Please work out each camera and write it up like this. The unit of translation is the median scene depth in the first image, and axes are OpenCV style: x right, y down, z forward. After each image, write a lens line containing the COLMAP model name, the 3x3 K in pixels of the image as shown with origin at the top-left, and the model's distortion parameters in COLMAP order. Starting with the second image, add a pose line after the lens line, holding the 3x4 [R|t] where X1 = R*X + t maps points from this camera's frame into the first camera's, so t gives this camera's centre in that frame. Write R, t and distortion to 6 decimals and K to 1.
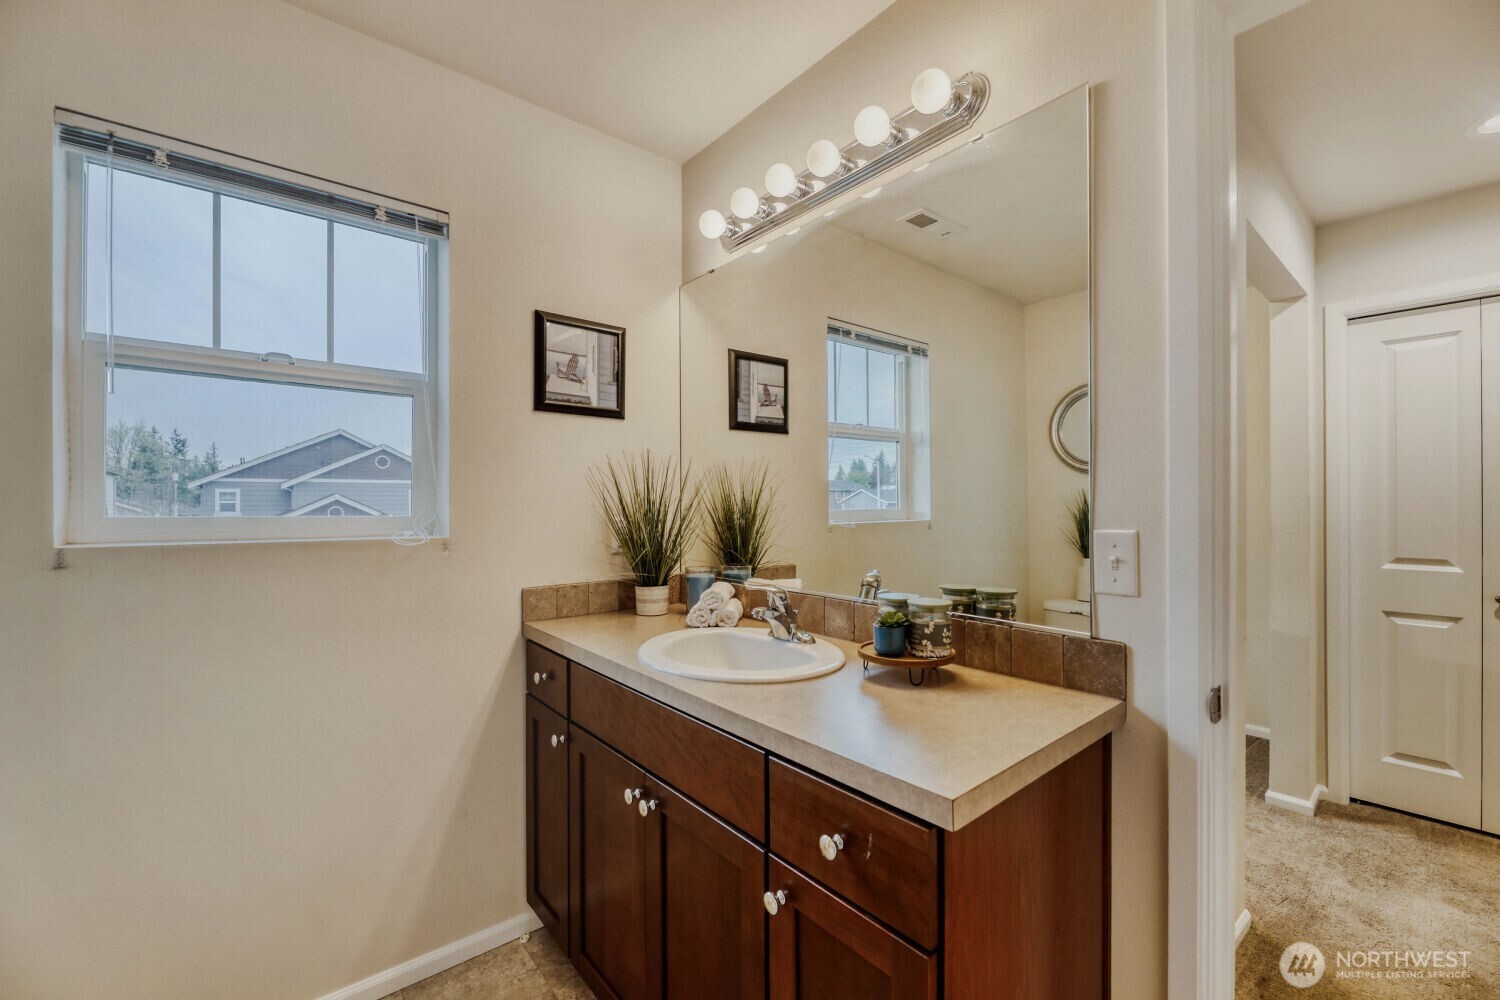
lens RADIAL K [[647.3, 0, 750.0], [0, 647.3, 500.0], [0, 0, 1]] dist [-0.000580, -0.000418]
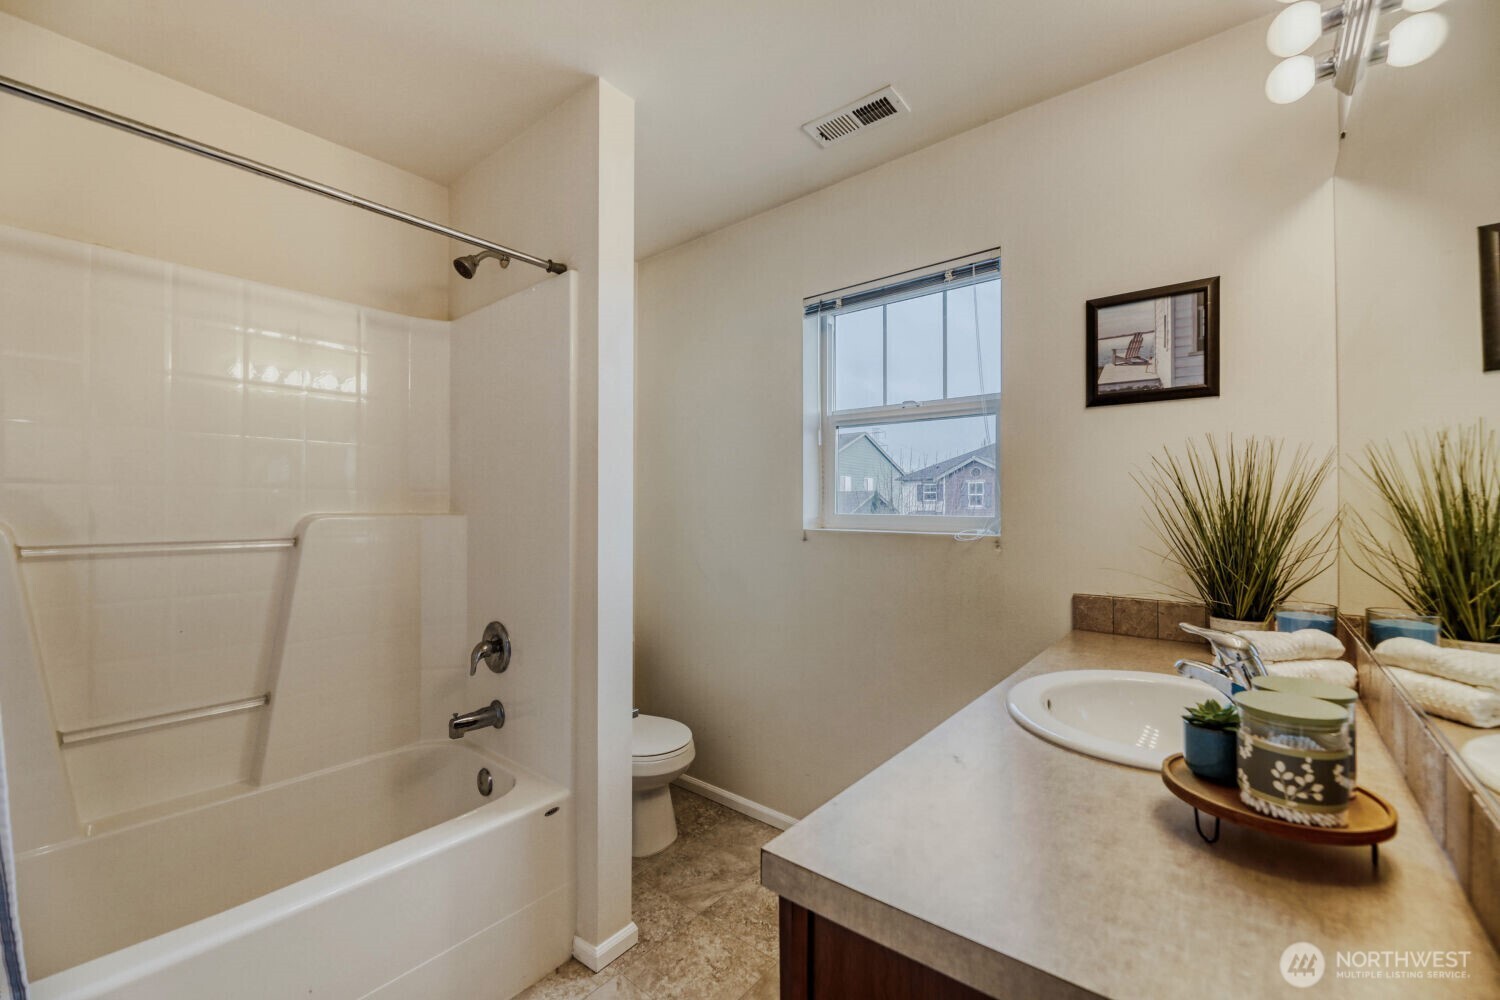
lens RADIAL K [[598.1, 0, 741.3], [0, 598.1, 508.6], [0, 0, 1]] dist [-0.003404, -0.000196]
pose [[0.167614, 0.000027, -0.985853, 0.439883], [0.001617, 0.999999, 0.000302, 0.007995], [0.985851, -0.001644, 0.167614, 0.355145]]
